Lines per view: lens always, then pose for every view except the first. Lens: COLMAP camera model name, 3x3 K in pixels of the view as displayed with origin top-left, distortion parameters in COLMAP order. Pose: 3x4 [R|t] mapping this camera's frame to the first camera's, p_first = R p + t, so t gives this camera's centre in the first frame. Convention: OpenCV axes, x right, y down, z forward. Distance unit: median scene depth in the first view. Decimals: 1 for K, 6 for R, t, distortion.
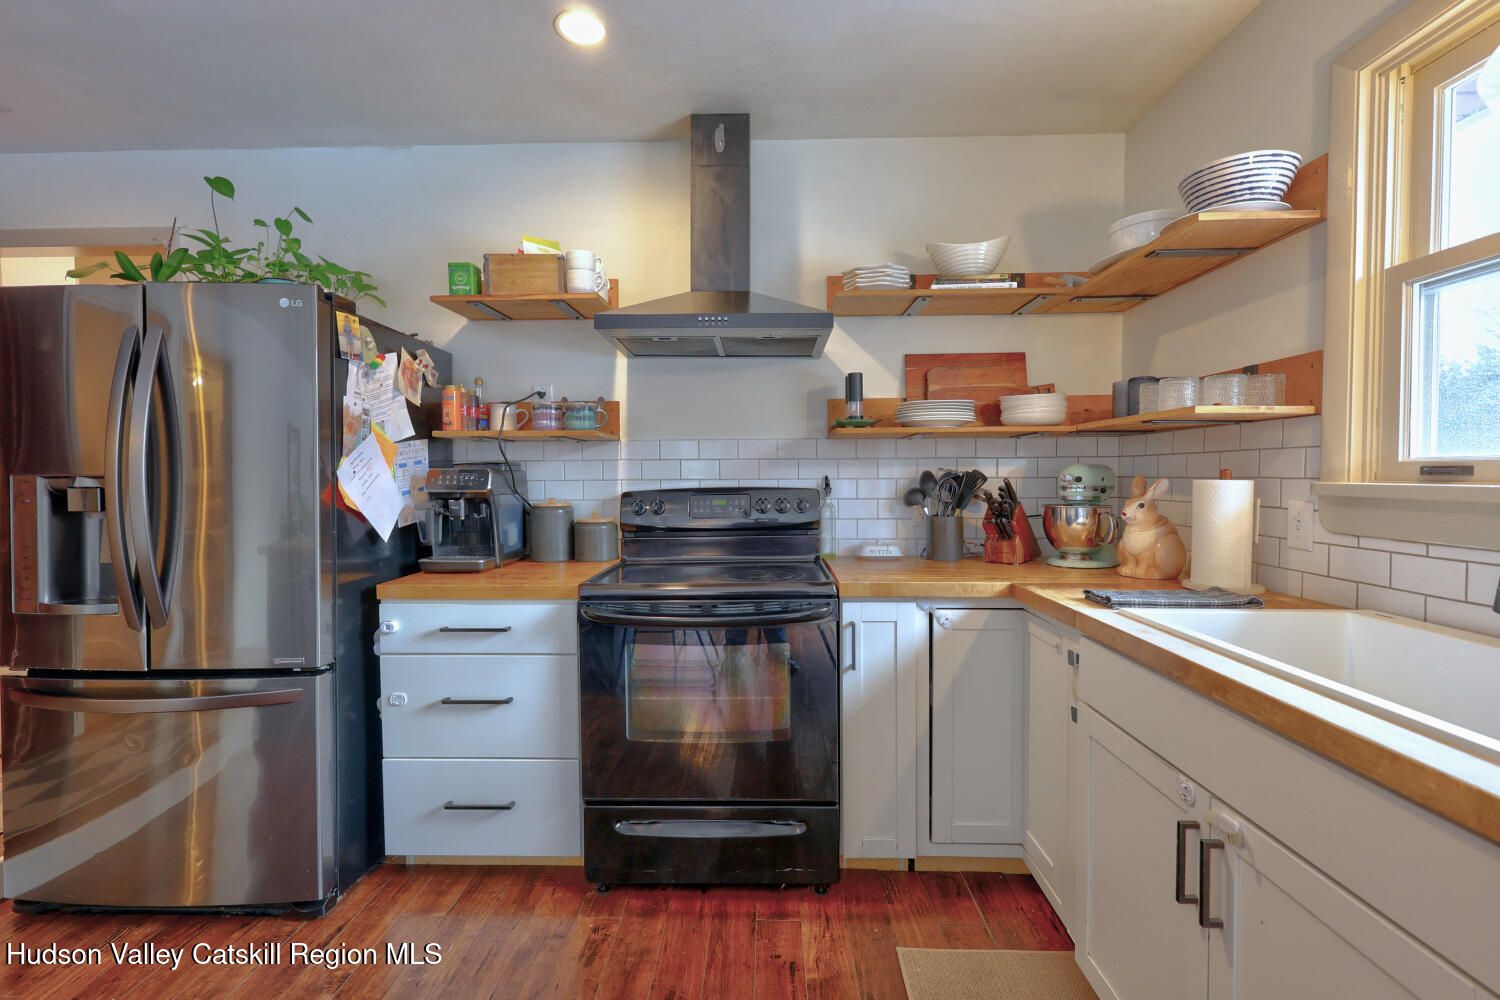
lens RADIAL K [[646.6, 0, 752.5], [0, 646.6, 496.3], [0, 0, 1]] dist [0.004800, -0.001028]
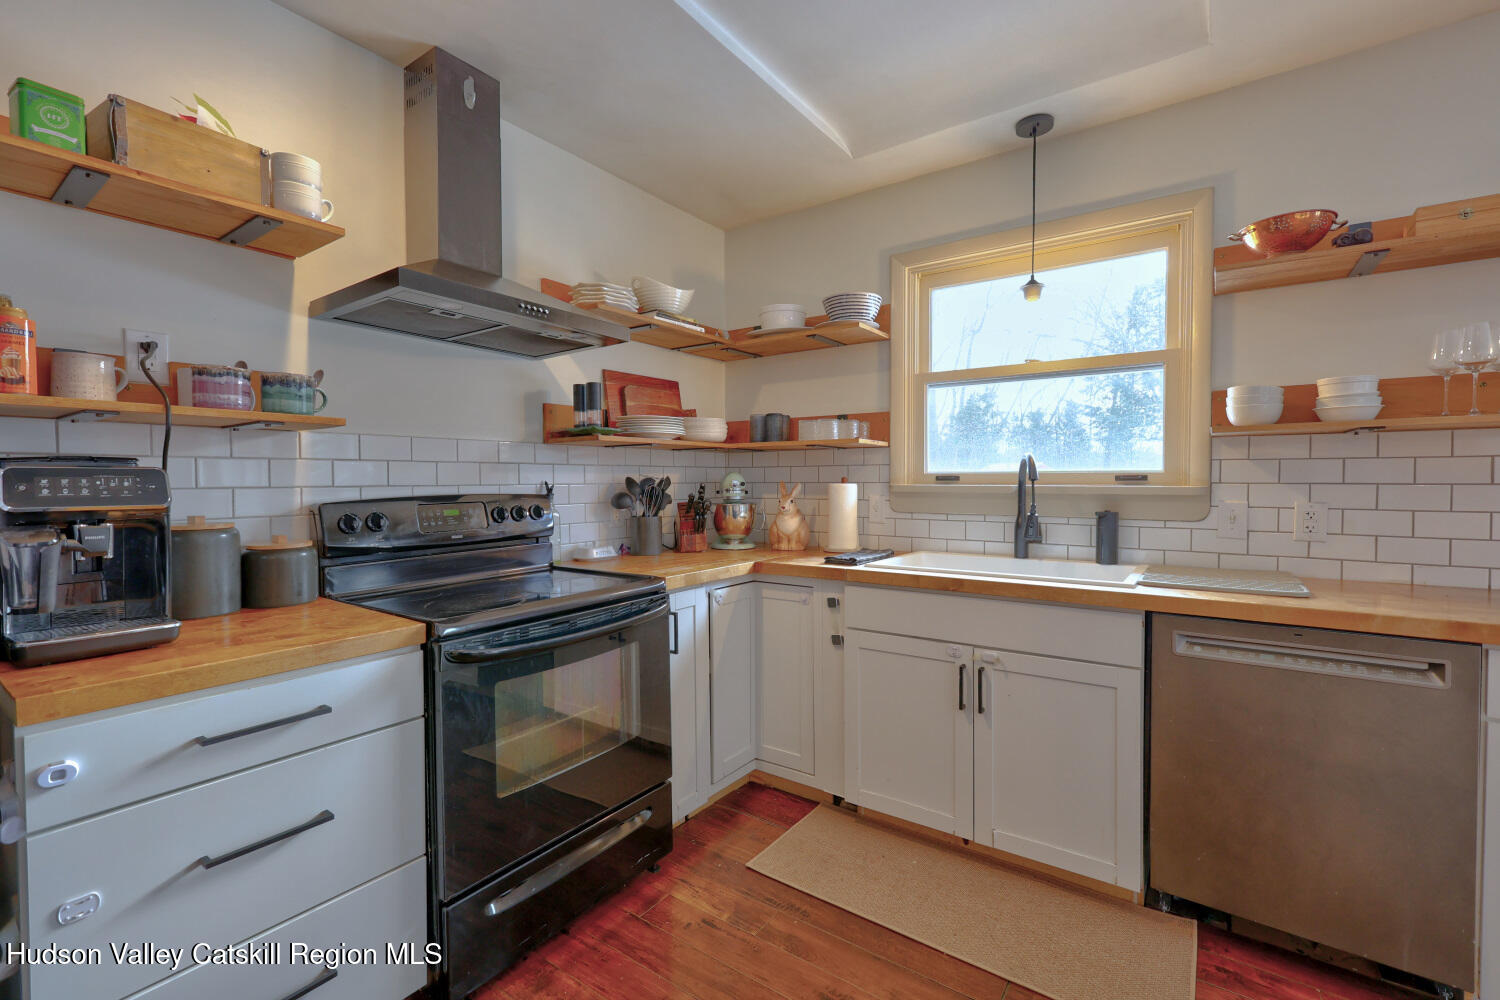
lens RADIAL K [[646.6, 0, 752.5], [0, 646.6, 496.3], [0, 0, 1]] dist [0.004800, -0.001028]
pose [[0.557168, -0.018017, 0.830205, -0.589601], [0.028179, 0.999599, 0.002781, -0.003328], [-0.829922, 0.021845, 0.557452, 0.220360]]
